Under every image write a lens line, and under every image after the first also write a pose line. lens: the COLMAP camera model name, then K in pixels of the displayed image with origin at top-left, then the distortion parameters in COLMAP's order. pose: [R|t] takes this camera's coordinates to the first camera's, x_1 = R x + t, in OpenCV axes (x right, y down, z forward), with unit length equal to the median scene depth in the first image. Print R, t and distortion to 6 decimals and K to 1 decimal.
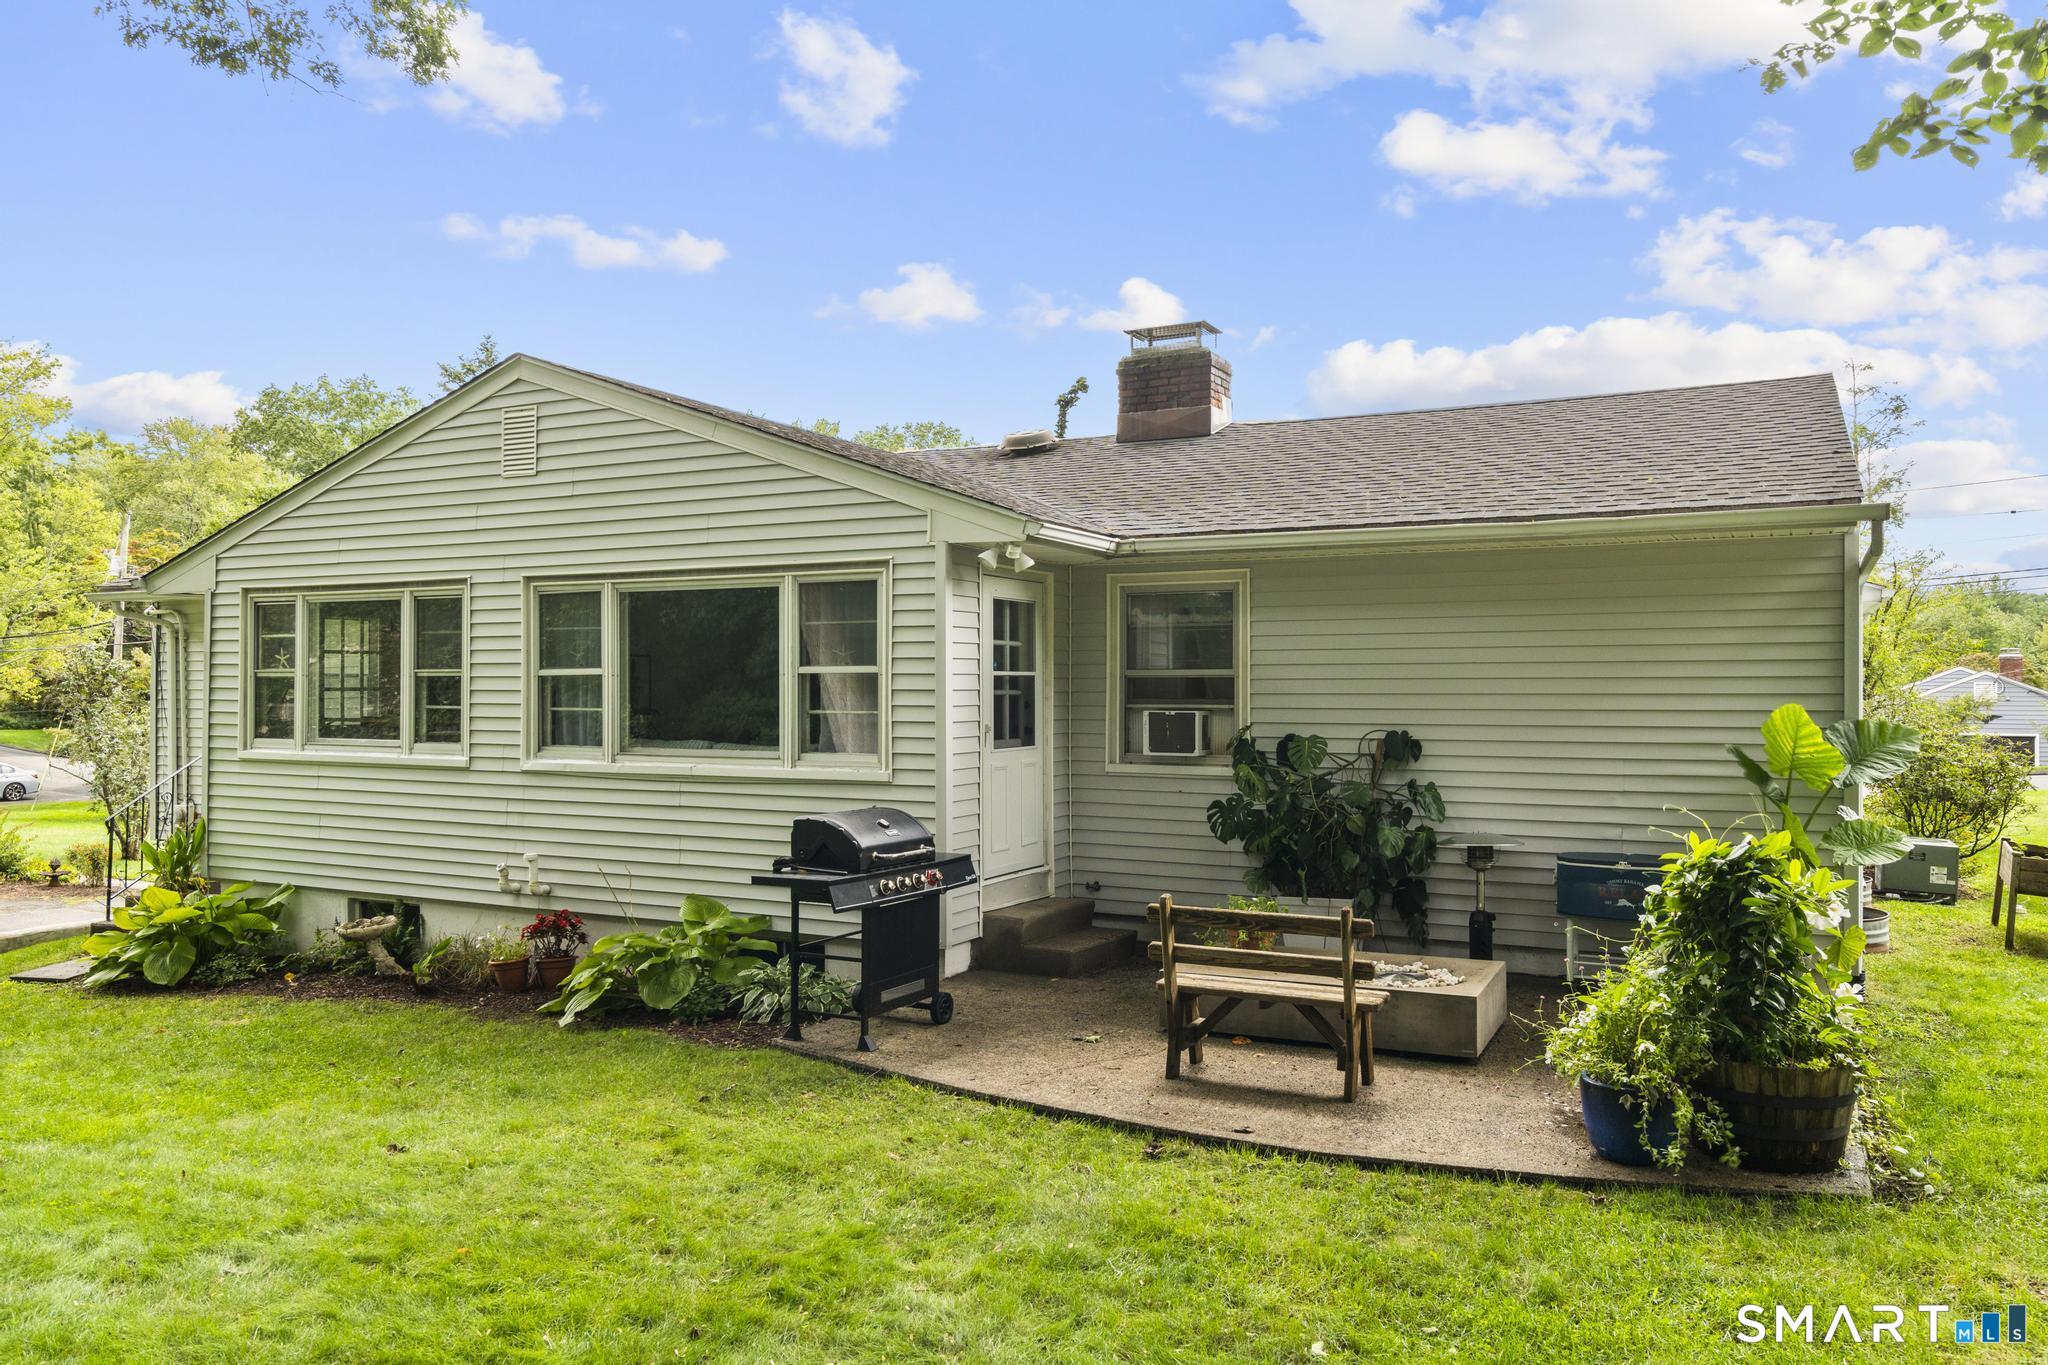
lens RADIAL K [[1439.6, 0, 1031.7], [0, 1439.6, 695.2], [0, 0, 1]] dist [0.009911, -0.002170]
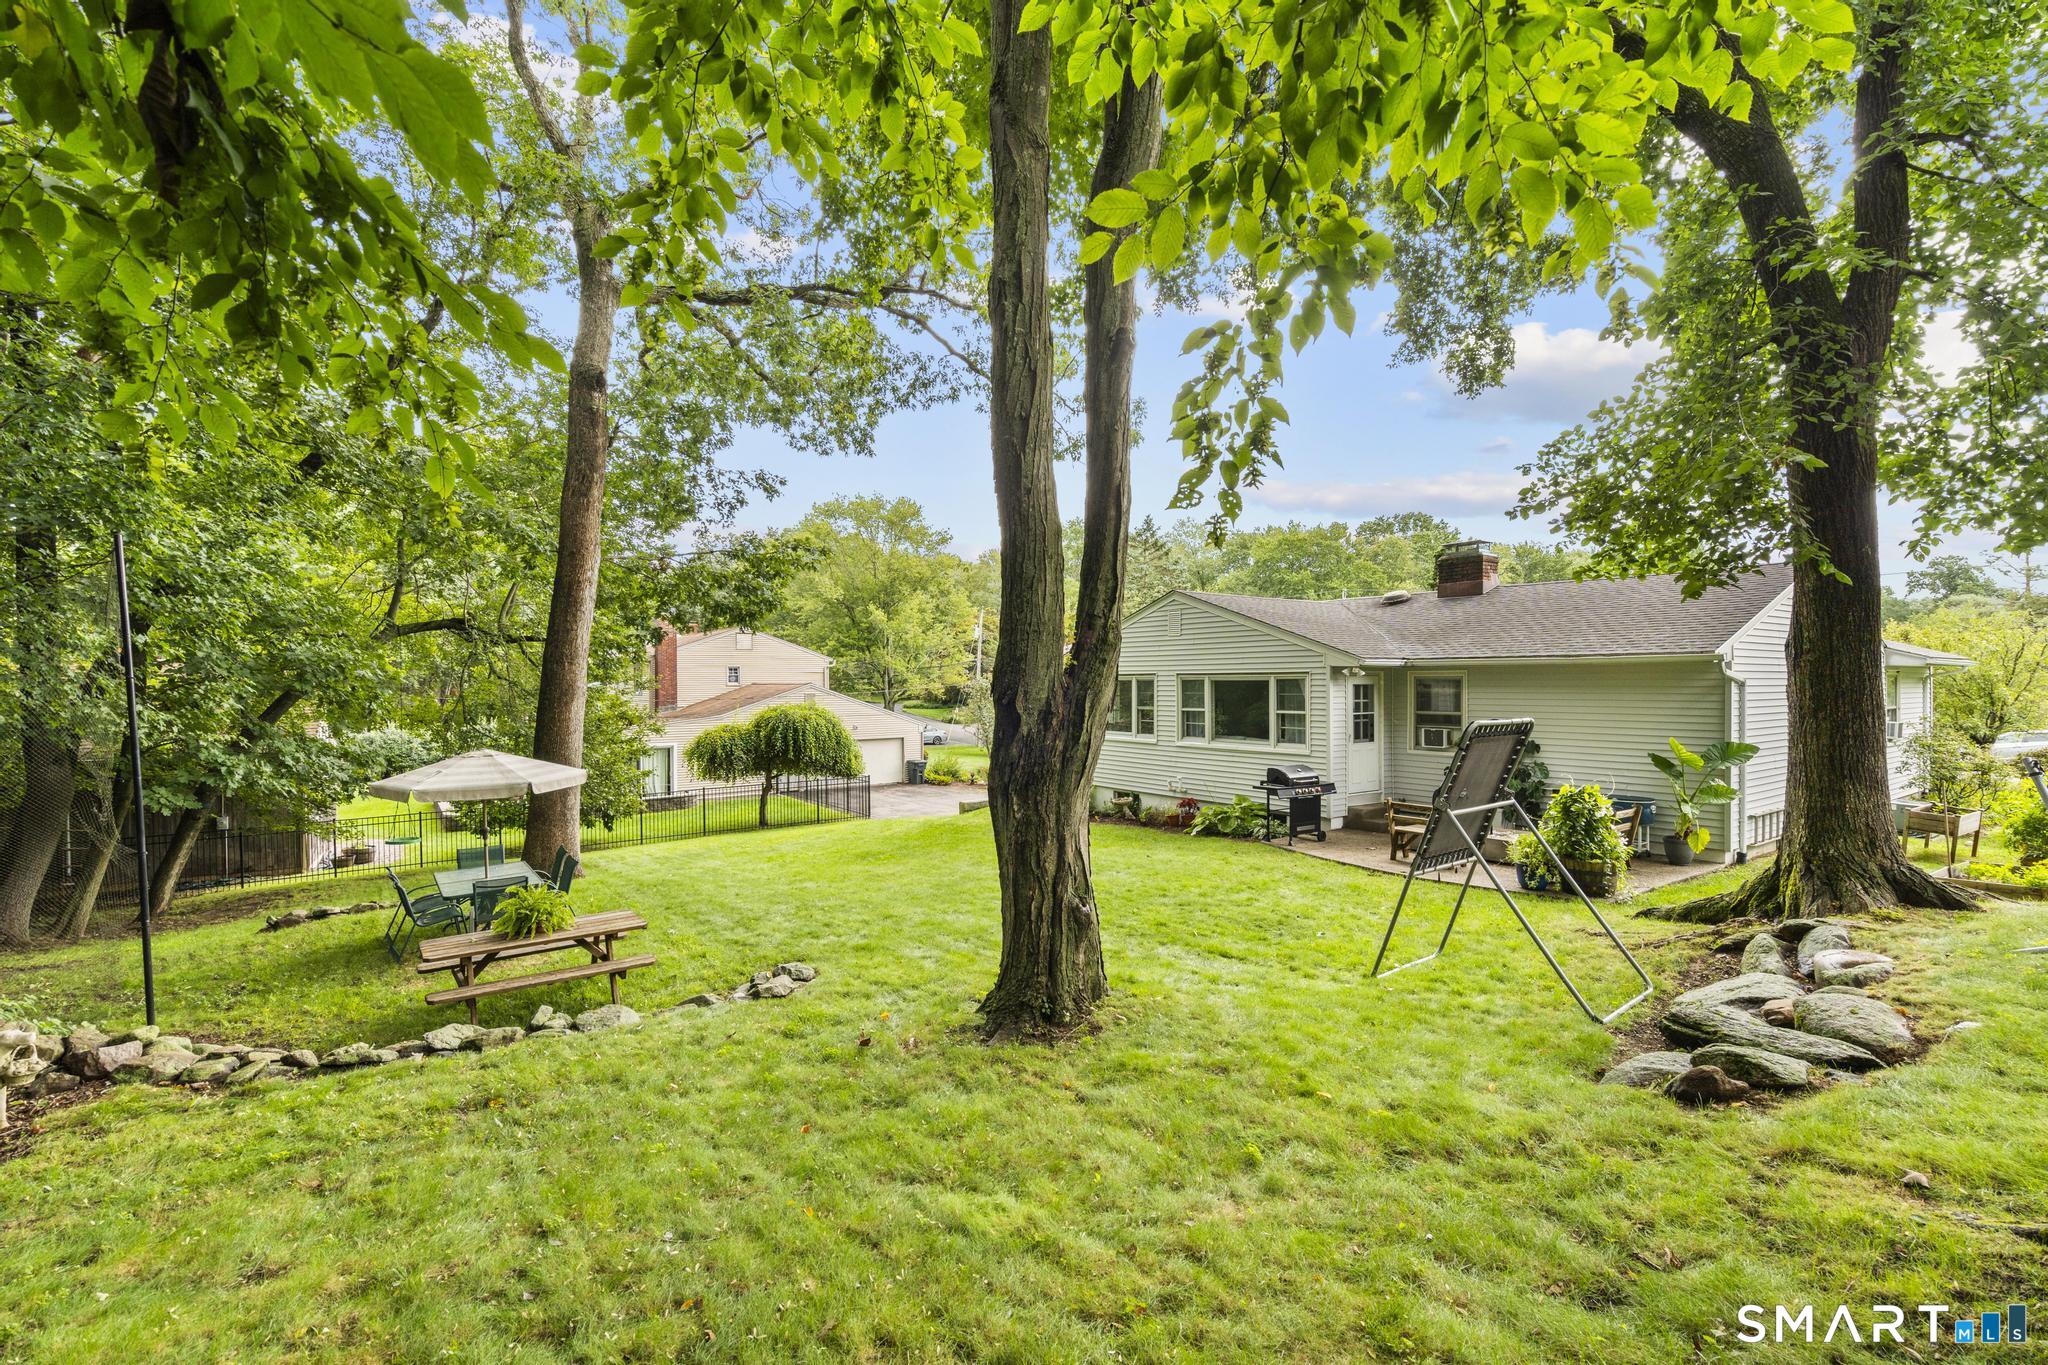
lens RADIAL K [[928.5, 0, 1037.8], [0, 928.5, 688.2], [0, 0, 1]] dist [0.000551, 0.000383]
pose [[0.892629, -0.002106, -0.450786, 0.214690], [0.004217, 0.999984, 0.003680, -0.067874], [0.450772, -0.005186, 0.892624, -0.719757]]
